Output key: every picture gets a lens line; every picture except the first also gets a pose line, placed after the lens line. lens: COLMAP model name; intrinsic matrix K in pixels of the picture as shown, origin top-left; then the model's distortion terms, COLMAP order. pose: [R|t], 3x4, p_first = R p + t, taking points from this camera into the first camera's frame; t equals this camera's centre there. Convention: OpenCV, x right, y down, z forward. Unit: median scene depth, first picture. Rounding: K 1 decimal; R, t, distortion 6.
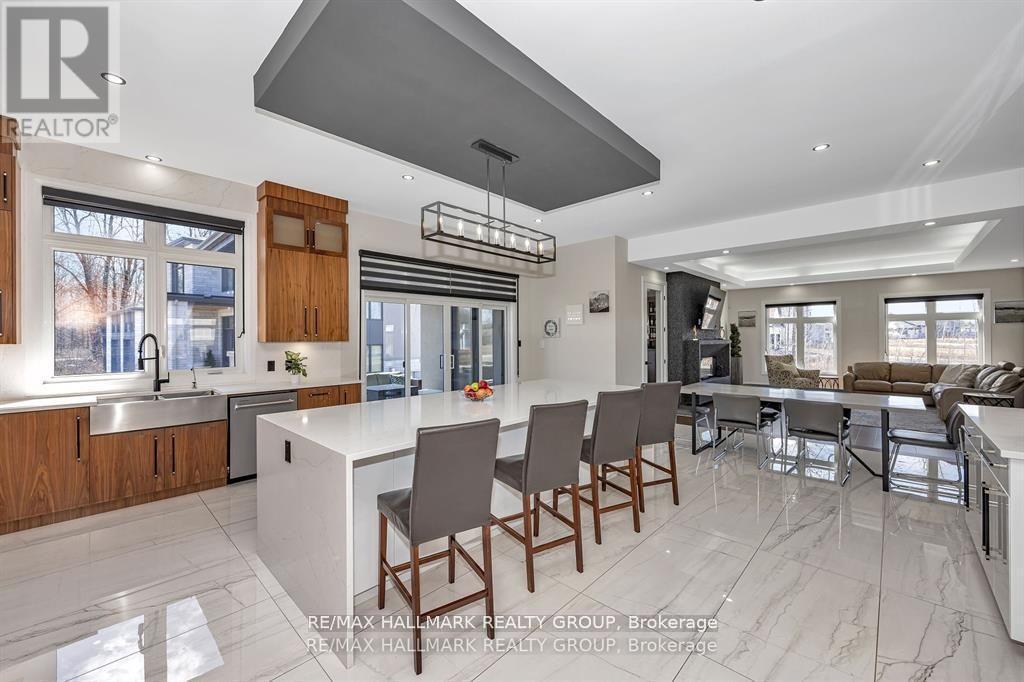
lens RADIAL K [[403.4, 0, 507.7], [0, 403.4, 338.7], [0, 0, 1]] dist [0.003518, 0.000373]
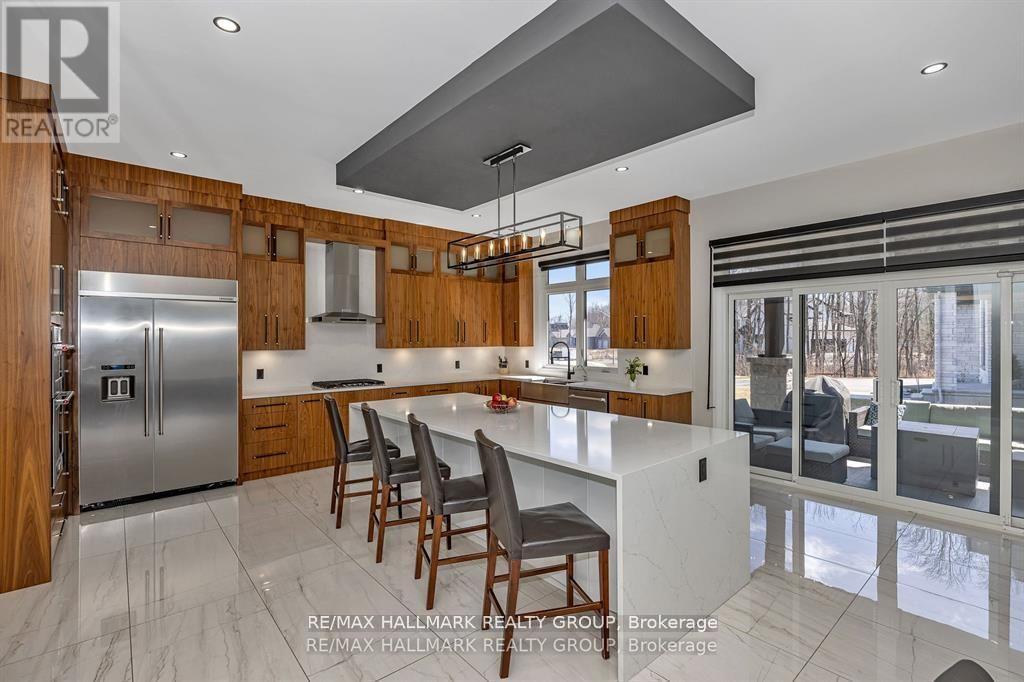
lens RADIAL K [[468.0, 0, 509.2], [0, 468.0, 338.8], [0, 0, 1]] dist [-0.020871, -0.000102]
pose [[-0.105083, 0.007106, -0.994438, 0.443896], [0.003426, 0.999971, 0.006783, -0.016800], [0.994458, -0.002694, -0.105104, 0.474737]]
